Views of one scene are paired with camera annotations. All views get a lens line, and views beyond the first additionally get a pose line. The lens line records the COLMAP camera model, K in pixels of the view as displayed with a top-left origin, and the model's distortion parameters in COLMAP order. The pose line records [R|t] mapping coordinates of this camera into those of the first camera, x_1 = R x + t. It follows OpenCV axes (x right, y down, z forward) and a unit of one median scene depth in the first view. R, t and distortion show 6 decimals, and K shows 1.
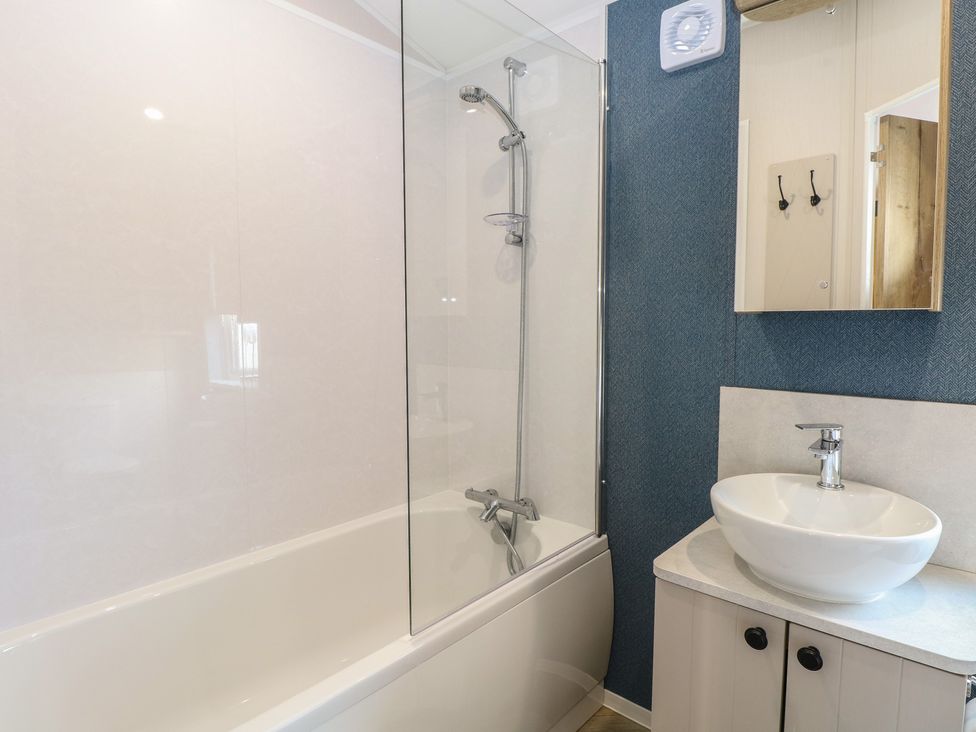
lens RADIAL K [[542.6, 0, 477.9], [0, 542.6, 366.2], [0, 0, 1]] dist [0.000075, -0.010083]
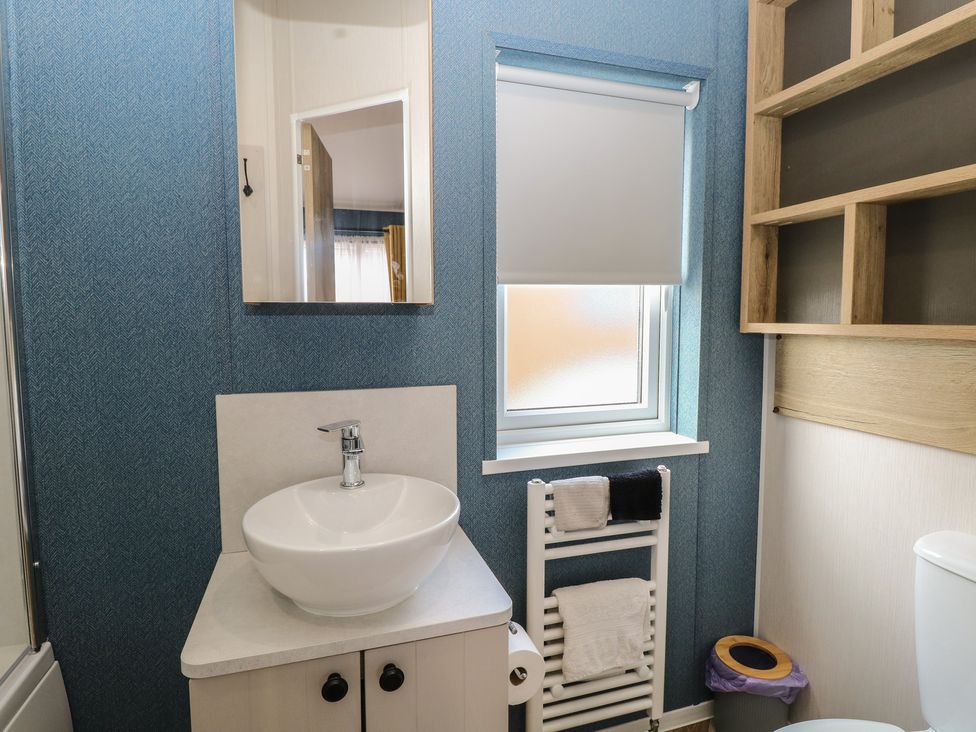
lens RADIAL K [[542.6, 0, 486.3], [0, 542.6, 358.9], [0, 0, 1]] dist [0.000075, -0.010083]
pose [[0.498100, -0.069462, 0.864333, -0.051119], [0.071402, 0.996687, 0.038951, -0.022125], [-0.864175, 0.042313, 0.501410, 0.286690]]
